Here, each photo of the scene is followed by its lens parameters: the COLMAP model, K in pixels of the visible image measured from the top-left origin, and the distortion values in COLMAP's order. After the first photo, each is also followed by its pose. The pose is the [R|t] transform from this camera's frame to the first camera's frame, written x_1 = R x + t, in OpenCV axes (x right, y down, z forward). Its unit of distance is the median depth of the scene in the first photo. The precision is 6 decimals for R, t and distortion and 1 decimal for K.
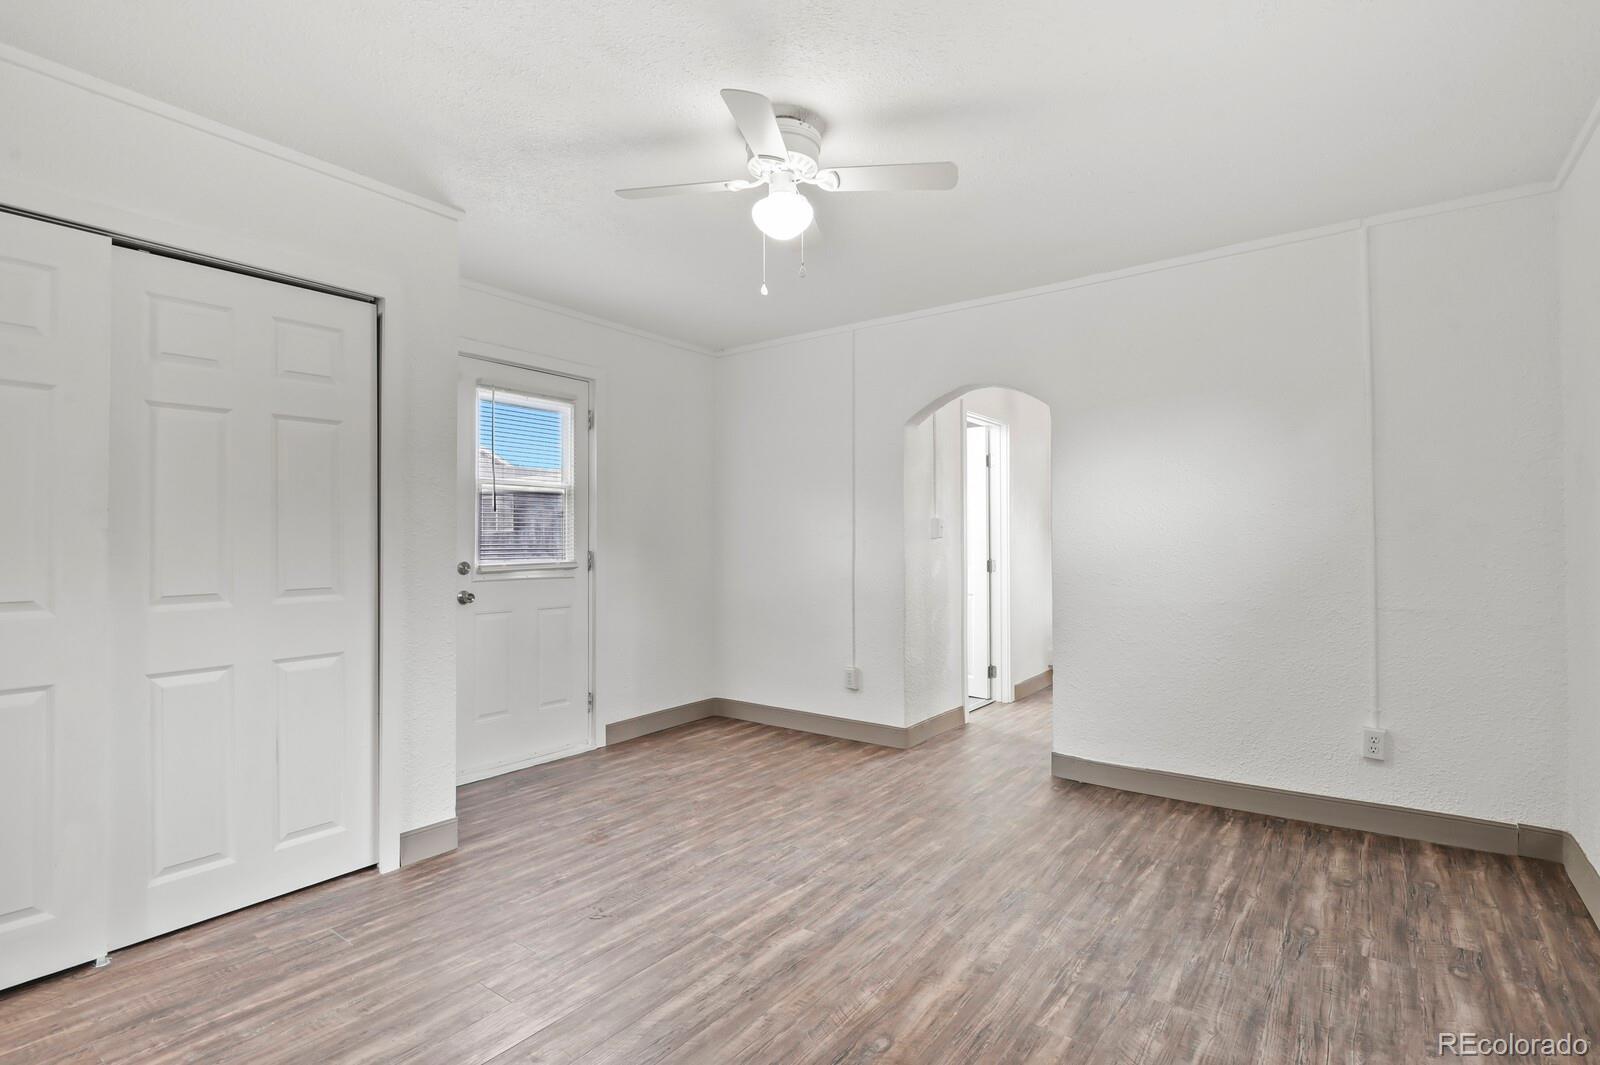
lens RADIAL K [[773.6, 0, 799.1], [0, 773.6, 536.4], [0, 0, 1]] dist [-0.008918, -0.003001]
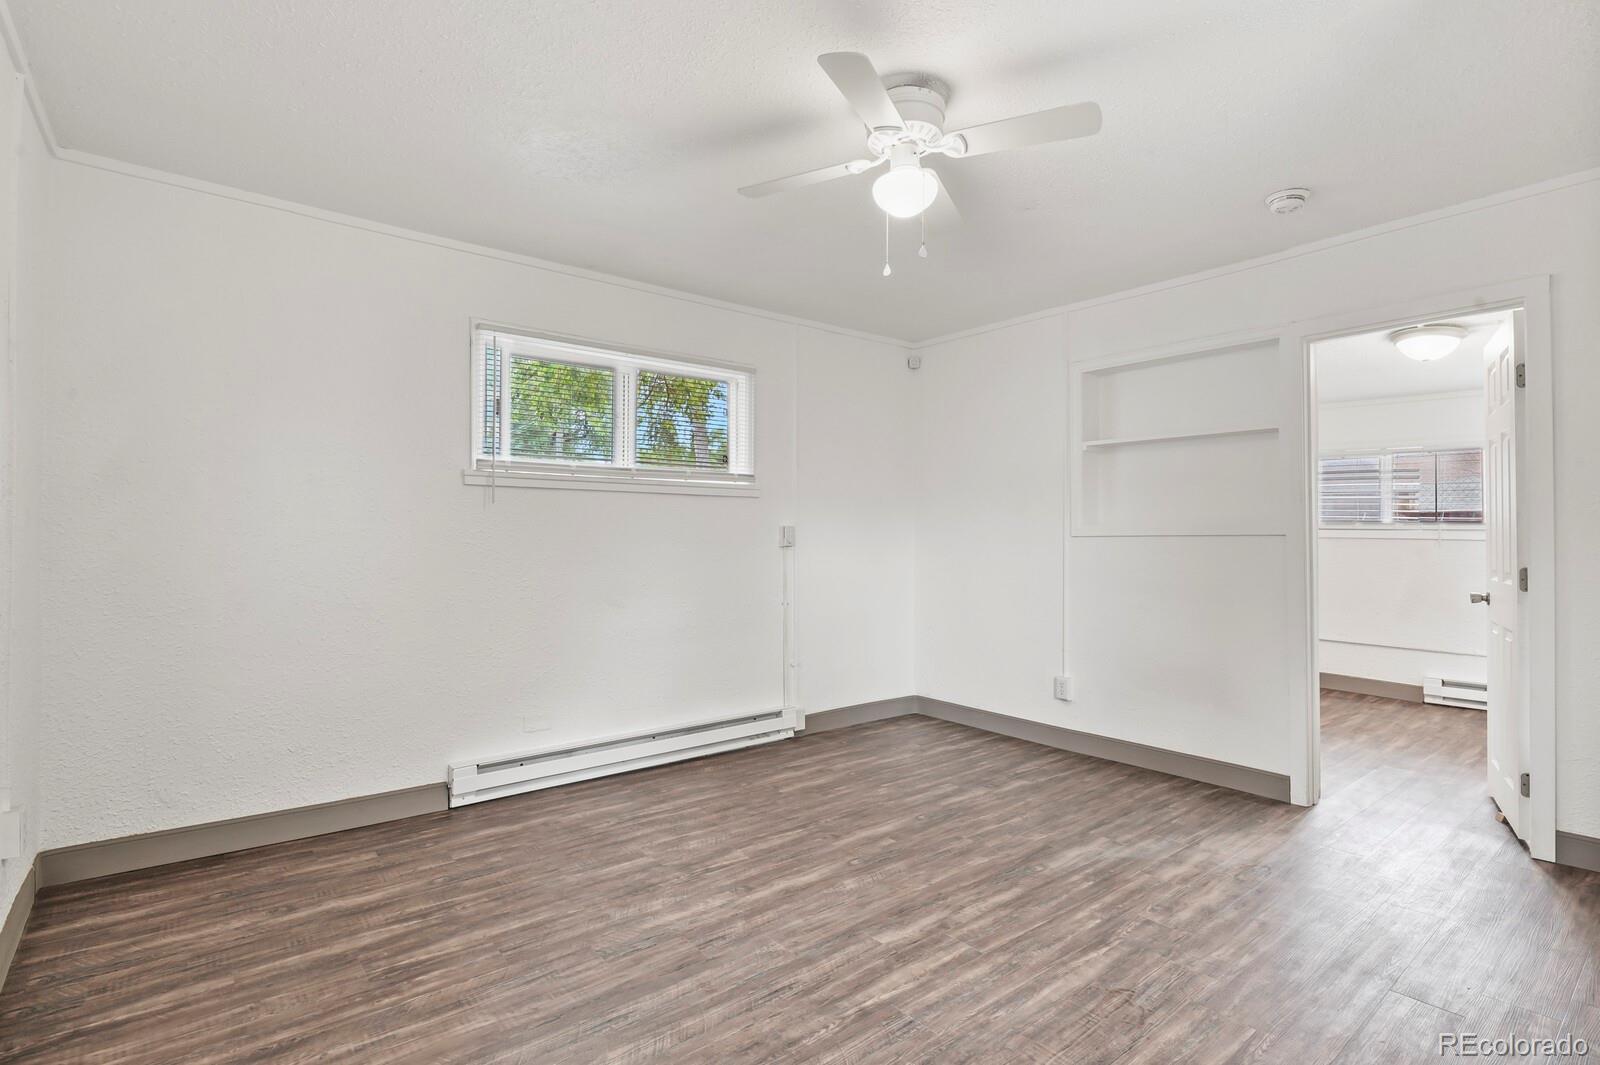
lens RADIAL K [[773.6, 0, 803.6], [0, 773.6, 536.0], [0, 0, 1]] dist [-0.008918, -0.003001]
pose [[-0.968845, 0.000418, 0.247668, -0.121241], [-0.001793, 0.999961, -0.008701, 0.012125], [-0.247662, -0.008874, -0.968806, 1.743819]]
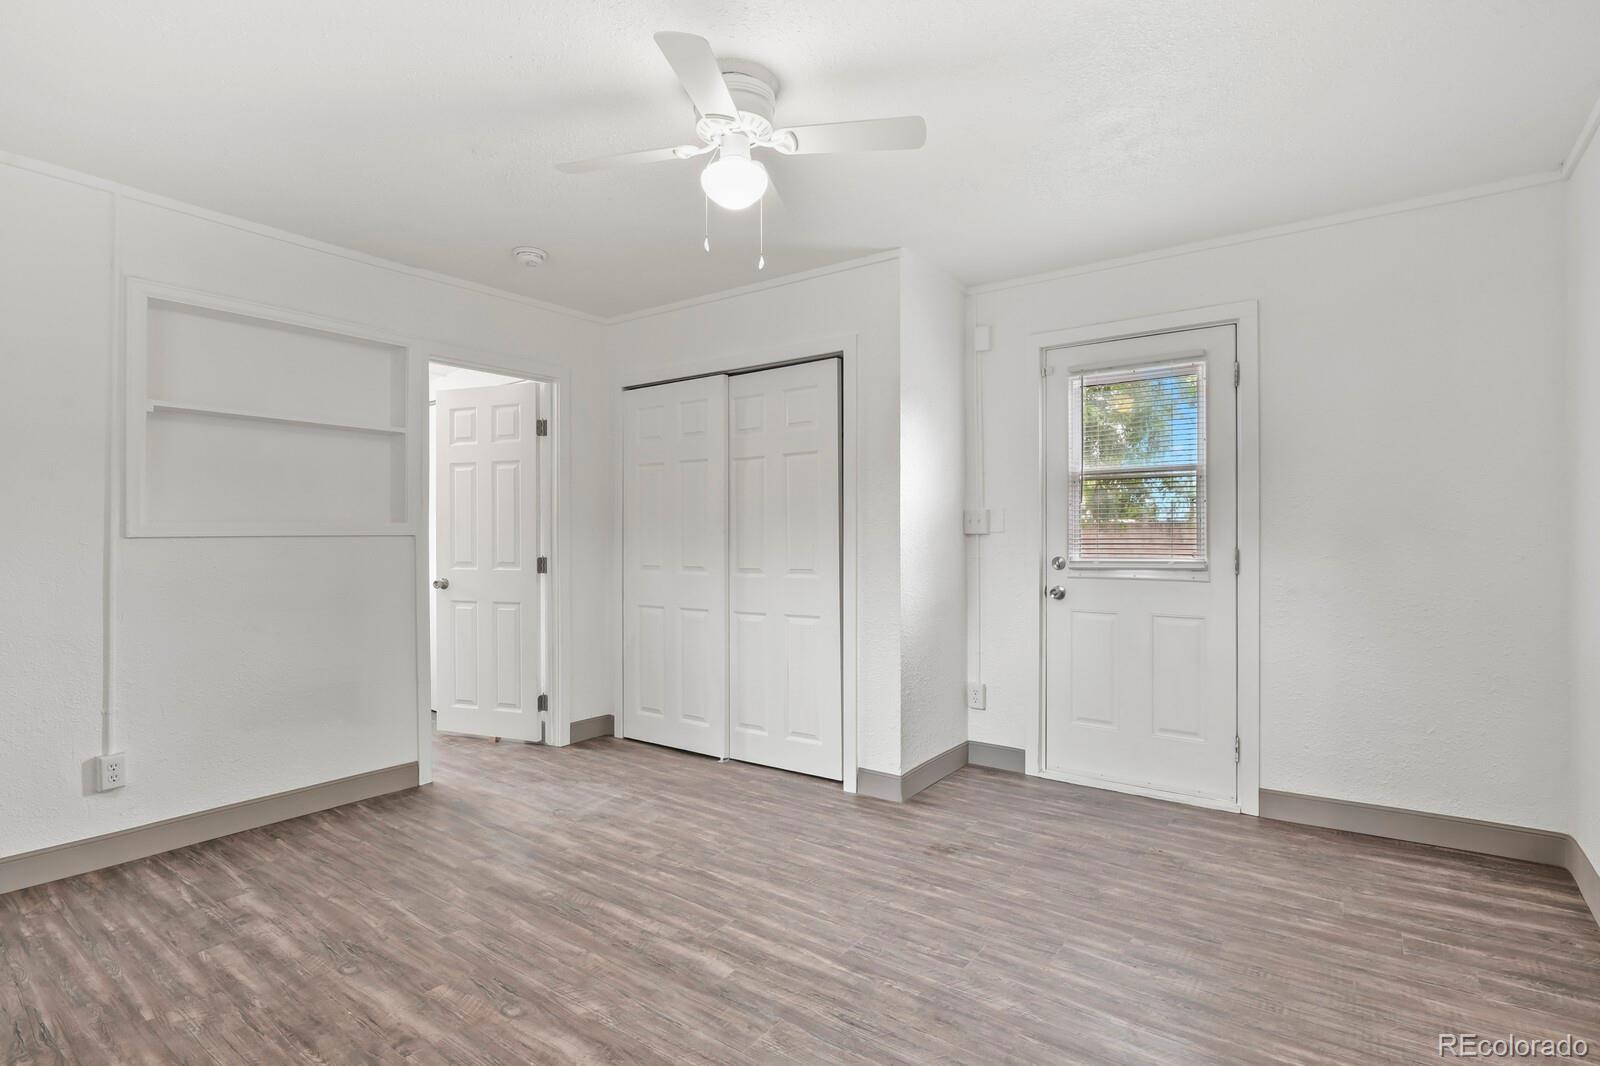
lens RADIAL K [[773.6, 0, 796.6], [0, 773.6, 533.3], [0, 0, 1]] dist [-0.008918, -0.003001]
pose [[0.004623, -0.002302, -0.999987, 0.807186], [0.009528, 0.999952, -0.002258, 0.003103], [0.999944, -0.009518, 0.004645, 0.958335]]
